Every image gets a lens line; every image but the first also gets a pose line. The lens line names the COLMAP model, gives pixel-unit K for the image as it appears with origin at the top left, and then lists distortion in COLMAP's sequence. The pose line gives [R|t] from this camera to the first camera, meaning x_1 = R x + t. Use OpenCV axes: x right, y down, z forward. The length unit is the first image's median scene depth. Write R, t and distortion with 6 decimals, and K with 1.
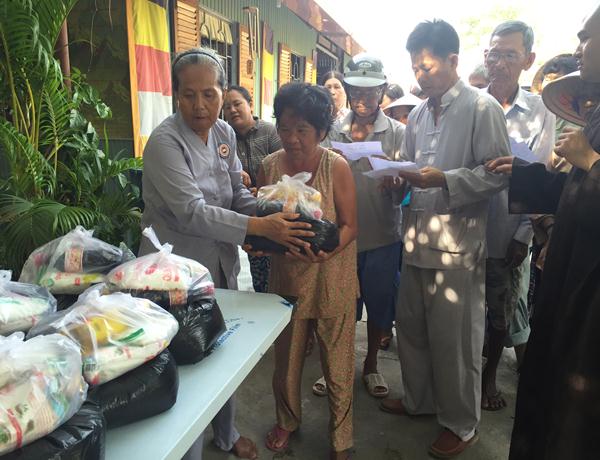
lens RADIAL K [[521.0, 0, 294.4], [0, 521.0, 232.1], [0, 0, 1]] dist [0.091069, -0.102585]
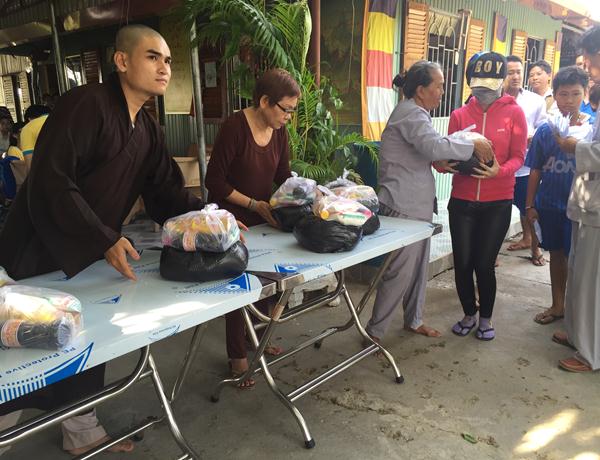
lens RADIAL K [[521.0, 0, 291.9], [0, 521.0, 233.3], [0, 0, 1]] dist [0.091069, -0.102585]
pose [[0.897680, 0.066272, -0.435636, 0.094114], [-0.059326, 0.997801, 0.029545, 0.049819], [0.436636, -0.000678, 0.899638, -0.188456]]
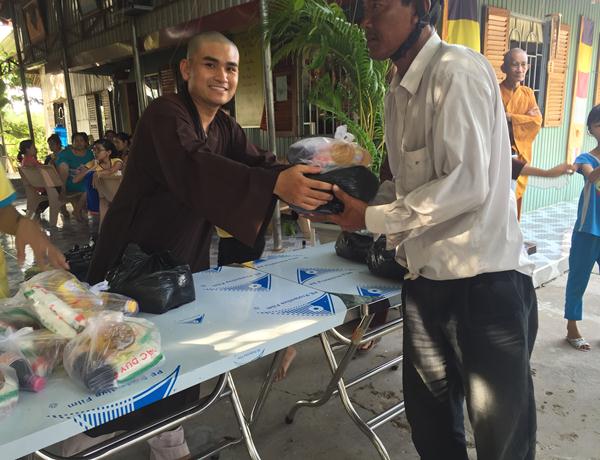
lens RADIAL K [[521.0, 0, 293.6], [0, 521.0, 231.3], [0, 0, 1]] dist [0.091069, -0.102585]
pose [[0.839022, 0.062947, -0.540443, 0.073618], [-0.066998, 0.997679, 0.012190, 0.045708], [0.539956, 0.025981, 0.841292, -0.181229]]
